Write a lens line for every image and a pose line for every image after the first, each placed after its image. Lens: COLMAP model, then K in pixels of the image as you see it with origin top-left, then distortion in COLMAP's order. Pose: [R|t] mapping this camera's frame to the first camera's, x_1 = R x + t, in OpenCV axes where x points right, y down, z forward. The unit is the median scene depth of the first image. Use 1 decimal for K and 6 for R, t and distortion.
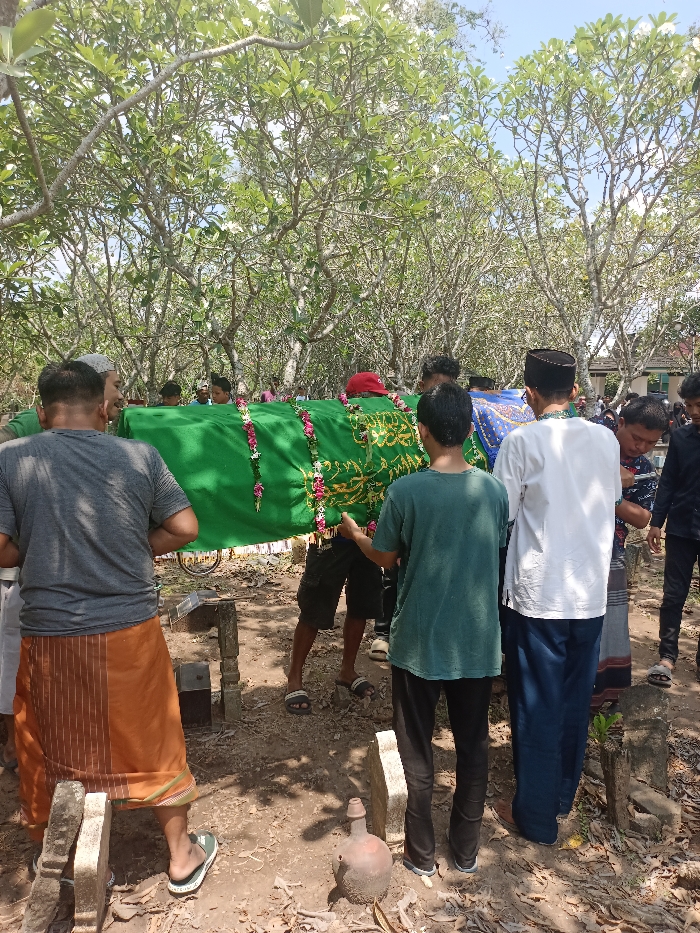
lens RADIAL K [[688.8, 0, 355.5], [0, 688.8, 470.8], [0, 0, 1]] dist [0.019744, -0.018624]
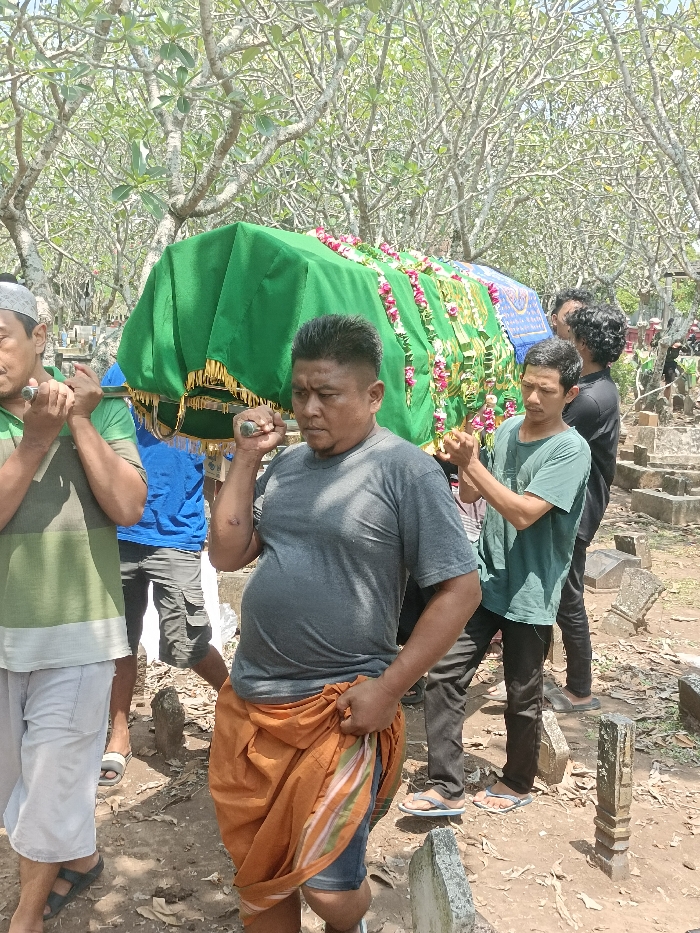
lens RADIAL K [[1166.7, 0, 348.1], [0, 1166.7, 463.0], [0, 0, 1]] dist [-0.005002, 0.000000]
pose [[0.999213, 0.009411, 0.038522, 0.014432], [-0.010287, 0.999691, 0.022612, -0.019987], [-0.038297, -0.022991, 0.999002, 0.100937]]
